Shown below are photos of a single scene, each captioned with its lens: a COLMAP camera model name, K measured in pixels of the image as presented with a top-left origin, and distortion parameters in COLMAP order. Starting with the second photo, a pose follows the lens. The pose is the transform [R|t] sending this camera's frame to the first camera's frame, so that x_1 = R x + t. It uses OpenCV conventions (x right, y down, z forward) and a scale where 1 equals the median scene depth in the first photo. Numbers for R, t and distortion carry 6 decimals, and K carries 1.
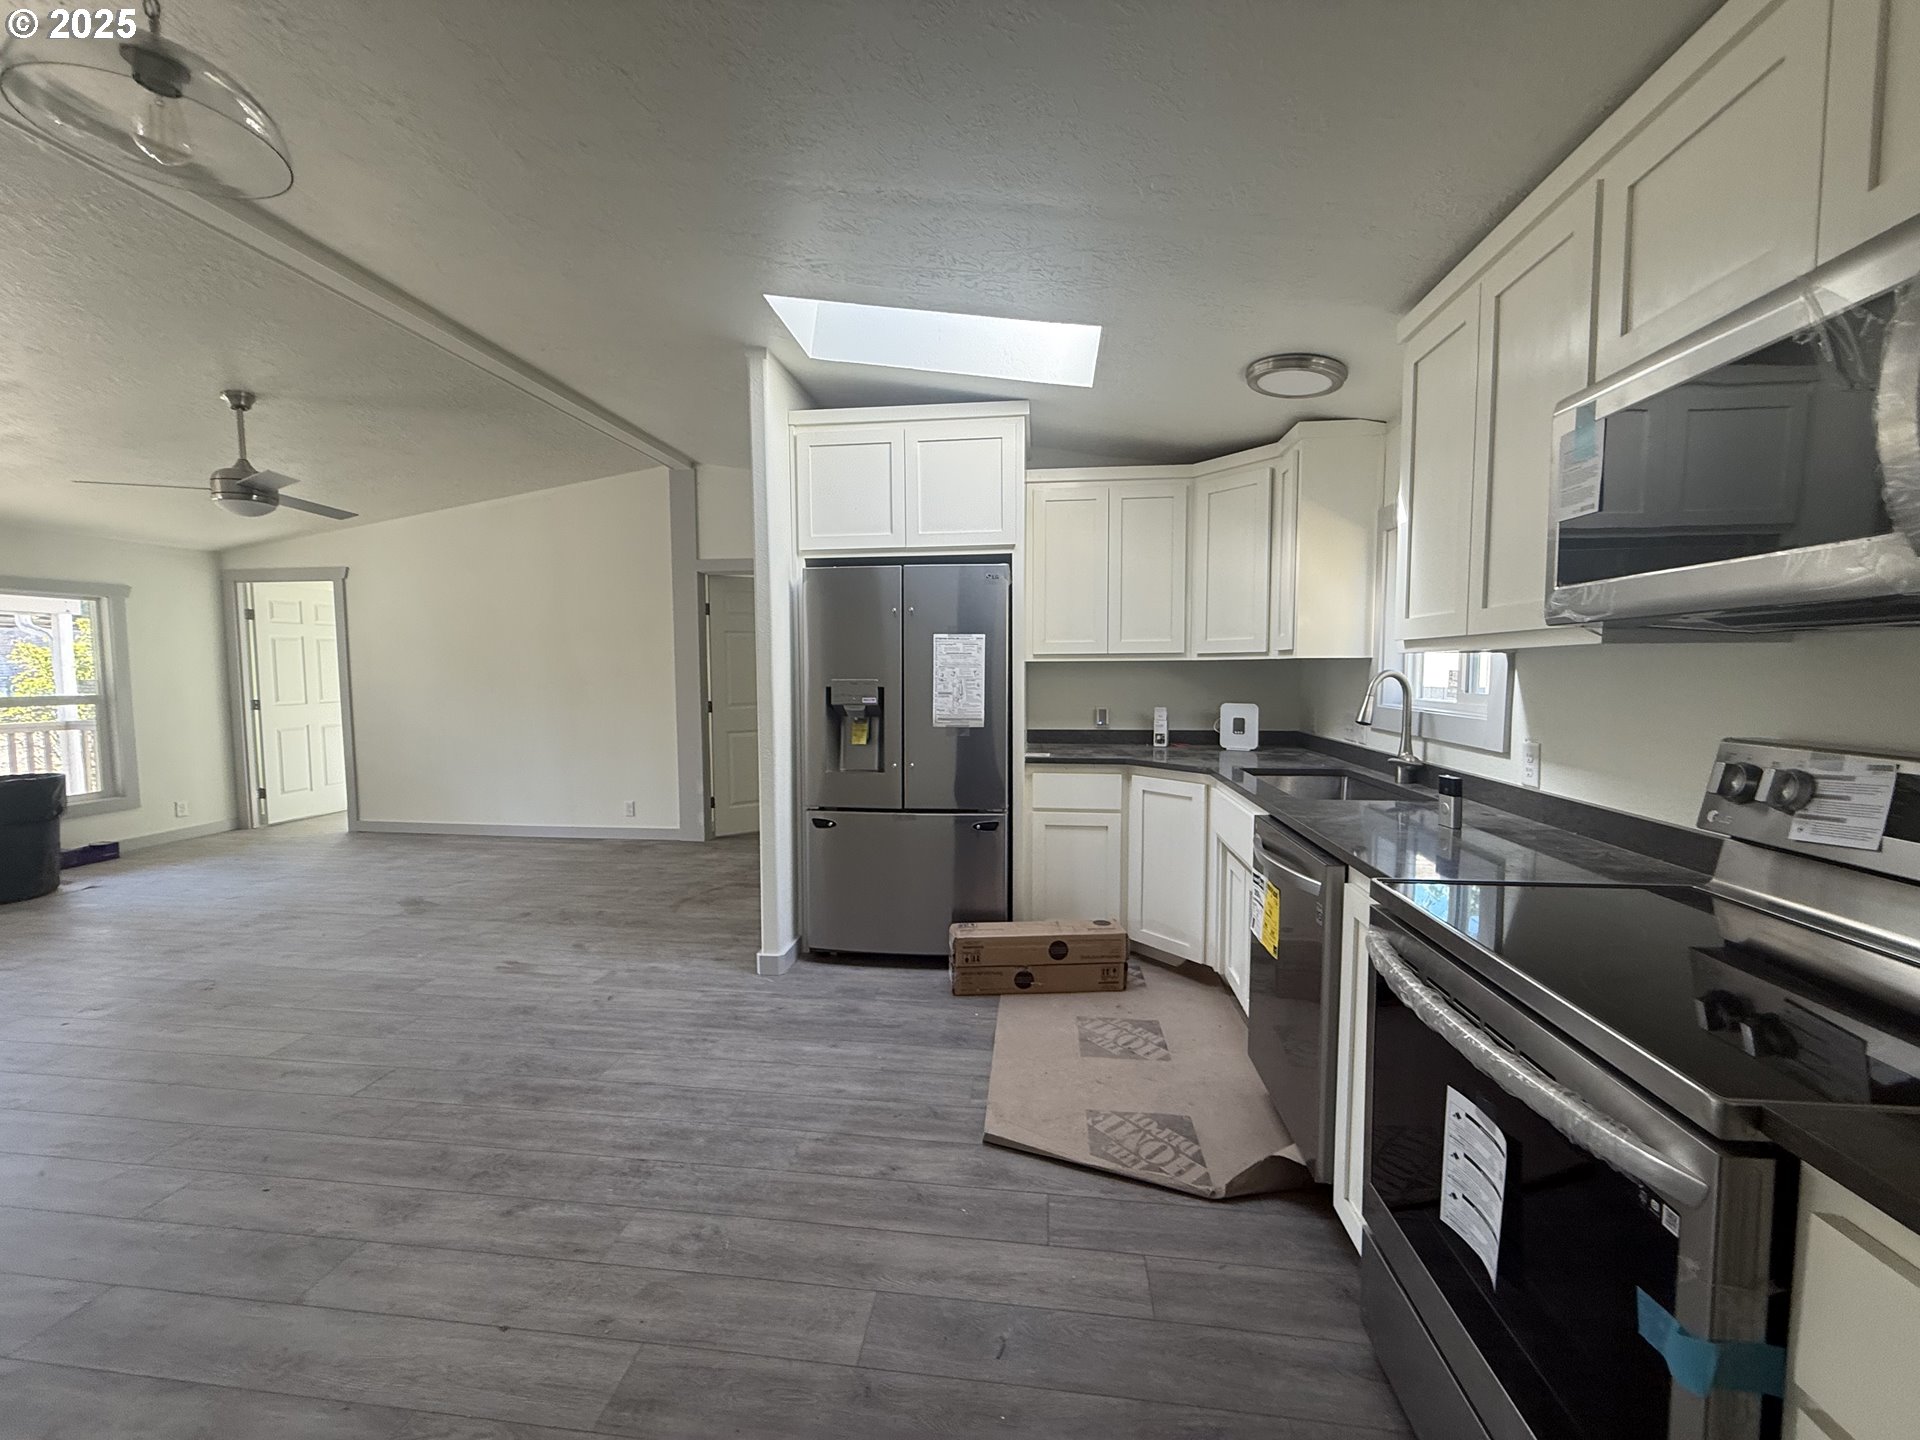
lens RADIAL K [[760.7, 0, 951.1], [0, 760.7, 718.4], [0, 0, 1]] dist [-0.002581, 0.000283]
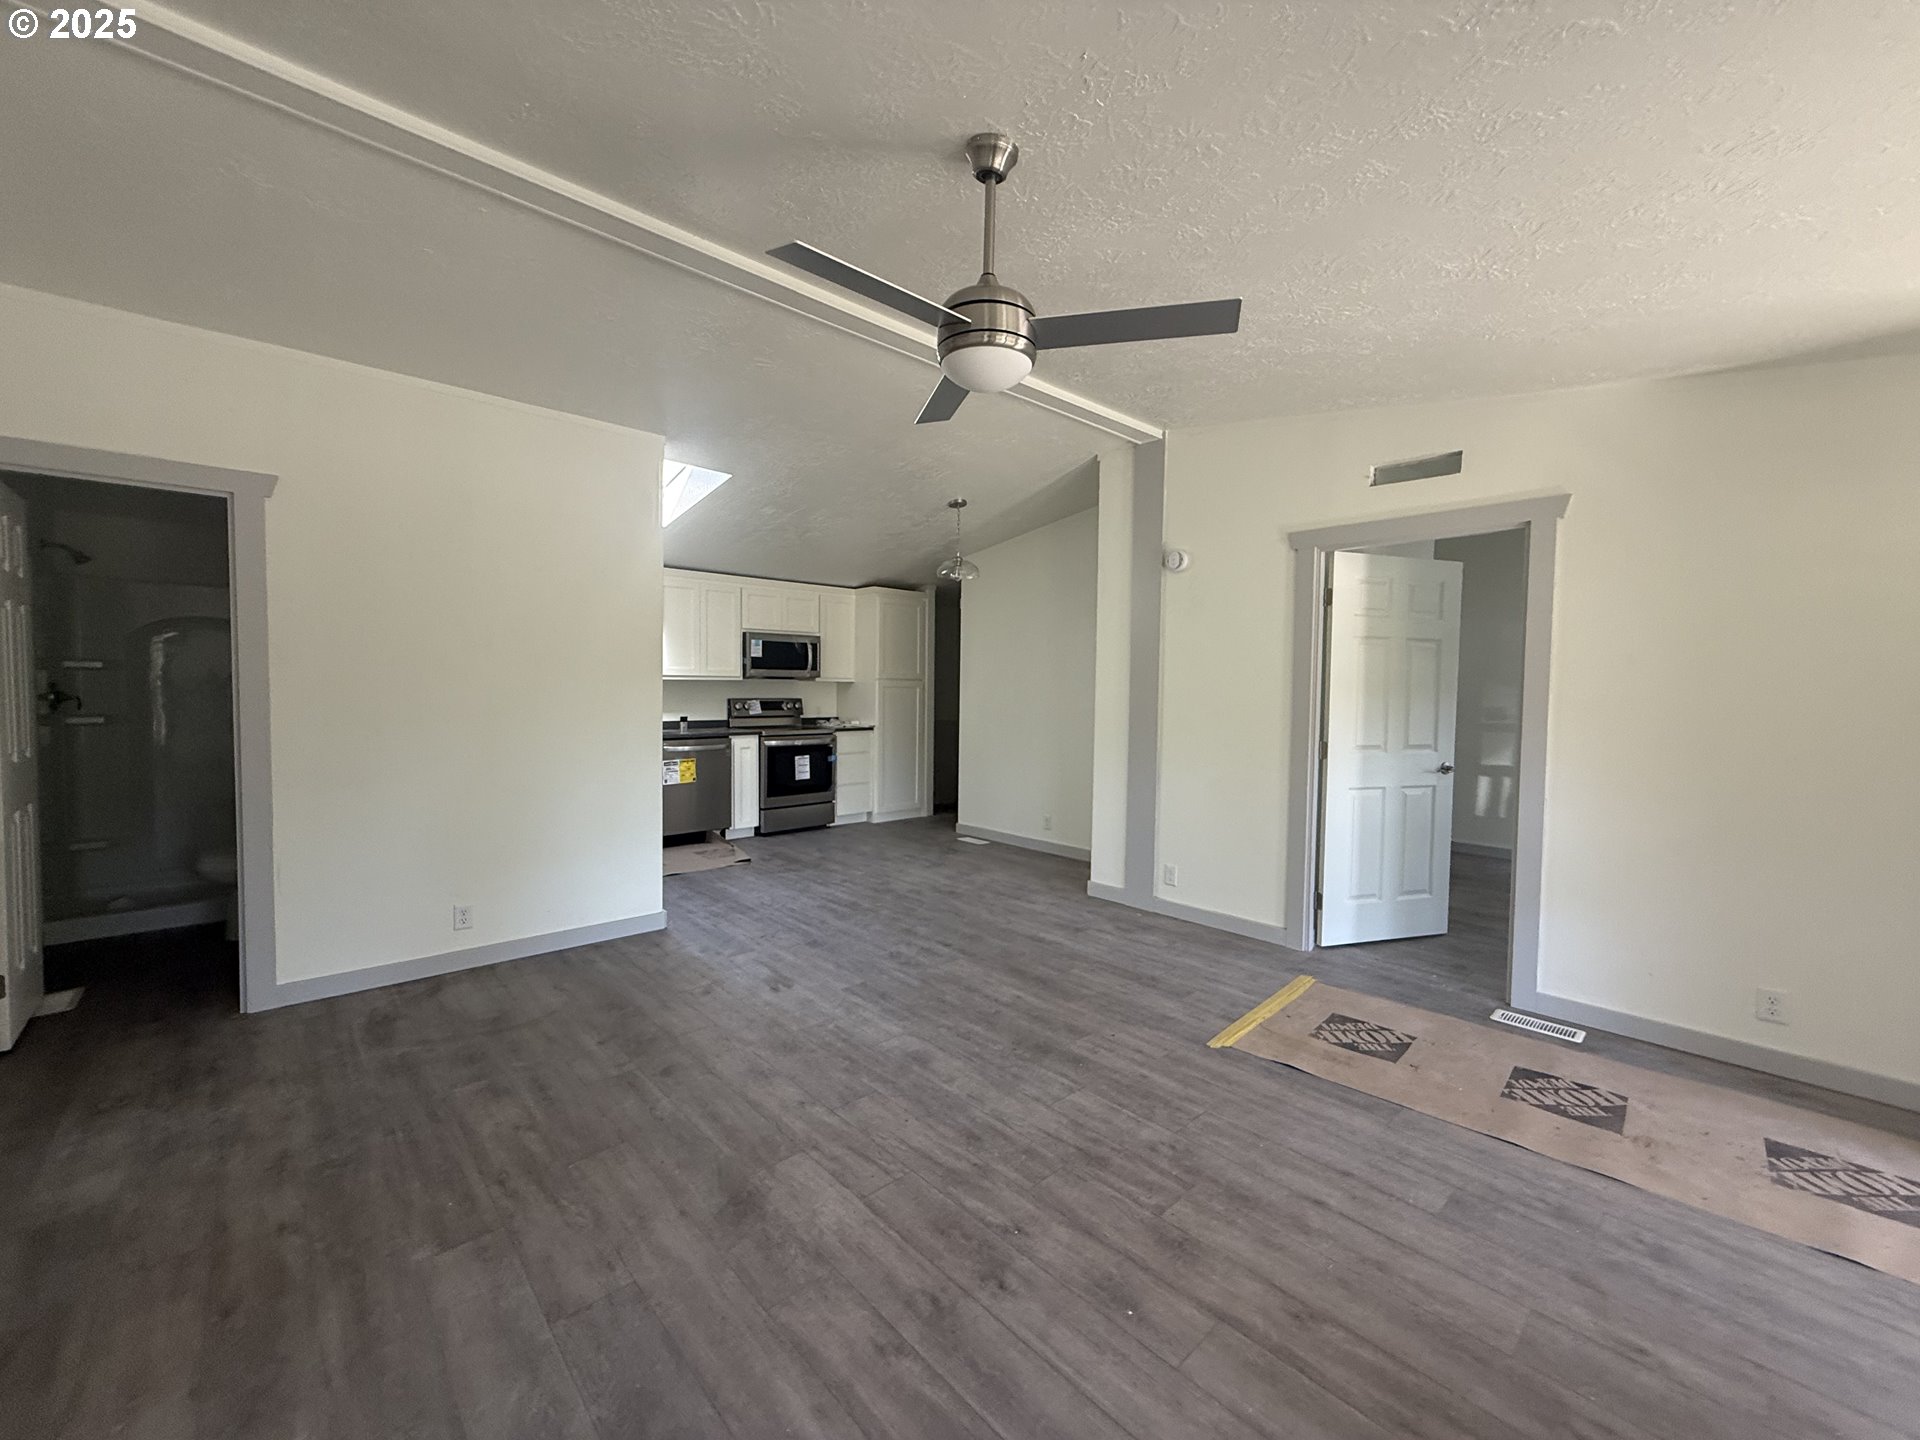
lens RADIAL K [[760.7, 0, 951.1], [0, 760.7, 718.4], [0, 0, 1]] dist [-0.002581, 0.000283]
pose [[-0.759539, -0.035829, 0.649474, -1.543287], [0.032127, 0.995197, 0.092472, -0.119343], [-0.649668, 0.091102, -0.754740, 1.755347]]
